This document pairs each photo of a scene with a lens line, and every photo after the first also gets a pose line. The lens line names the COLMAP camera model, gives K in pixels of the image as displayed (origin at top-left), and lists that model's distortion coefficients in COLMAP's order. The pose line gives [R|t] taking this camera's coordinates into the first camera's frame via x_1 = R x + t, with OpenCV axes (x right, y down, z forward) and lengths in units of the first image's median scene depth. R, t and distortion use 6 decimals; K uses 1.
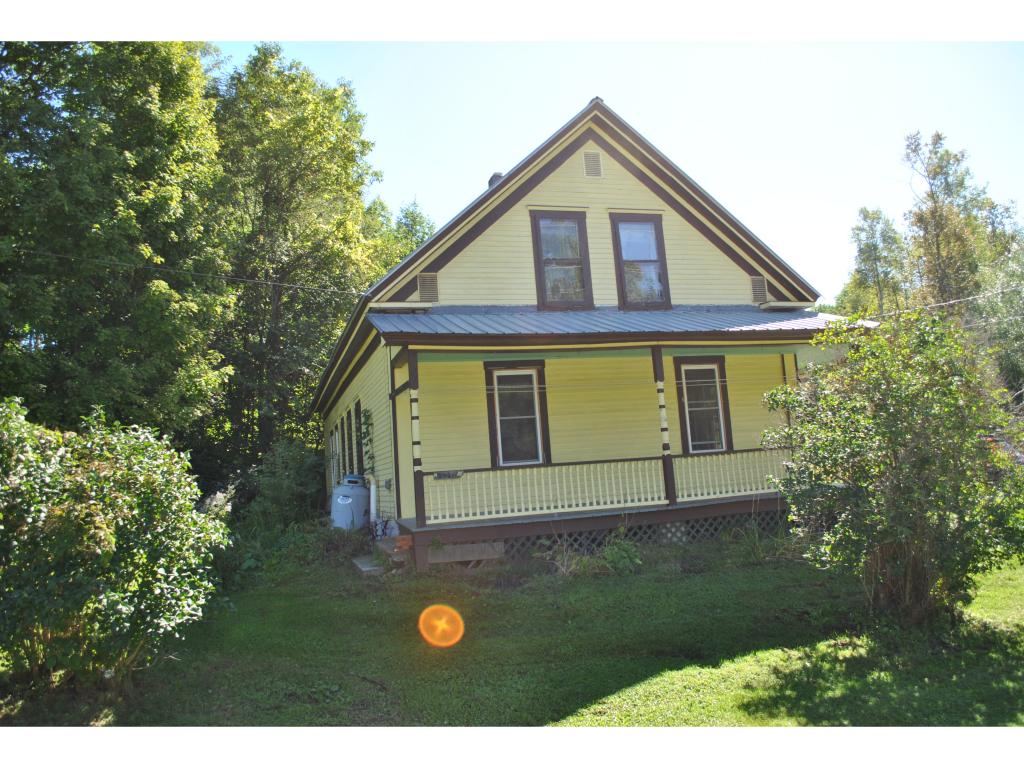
lens RADIAL K [[806.8, 0, 512.0], [0, 806.8, 384.0], [0, 0, 1]] dist [-0.081105, 0.011574]
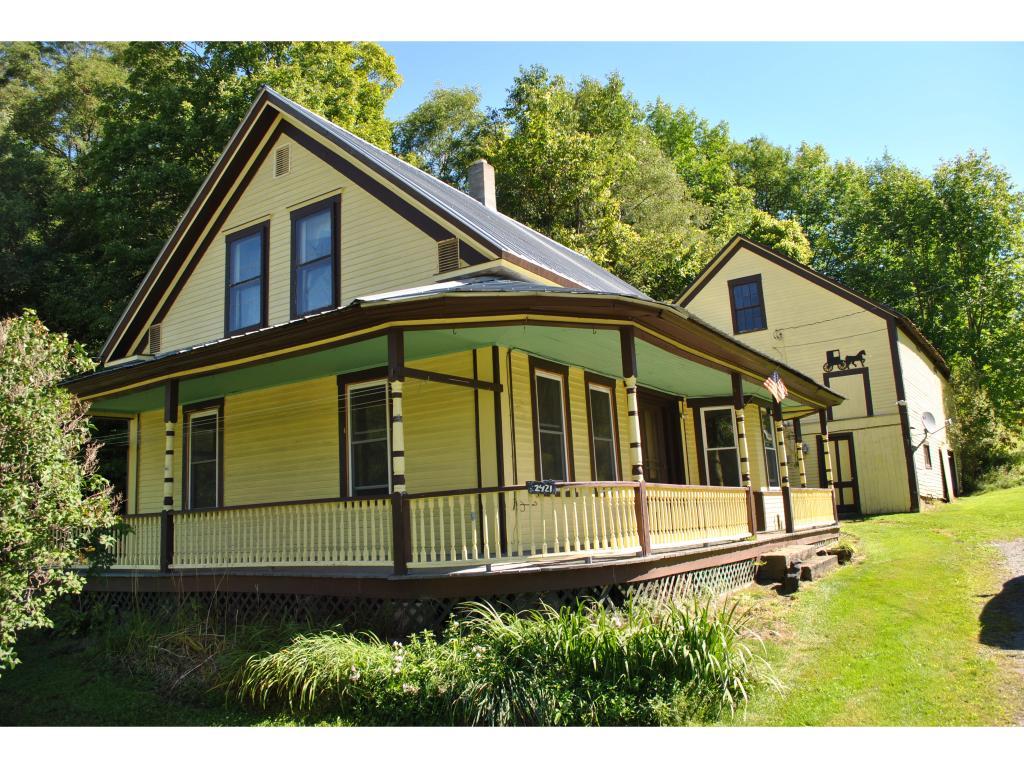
lens RADIAL K [[806.8, 0, 512.0], [0, 806.8, 384.0], [0, 0, 1]] dist [-0.081105, 0.011574]
pose [[0.649599, -0.090571, -0.754863, 0.913352], [0.098666, 0.994525, -0.034419, 0.017960], [0.753847, -0.052121, 0.654979, 0.634222]]
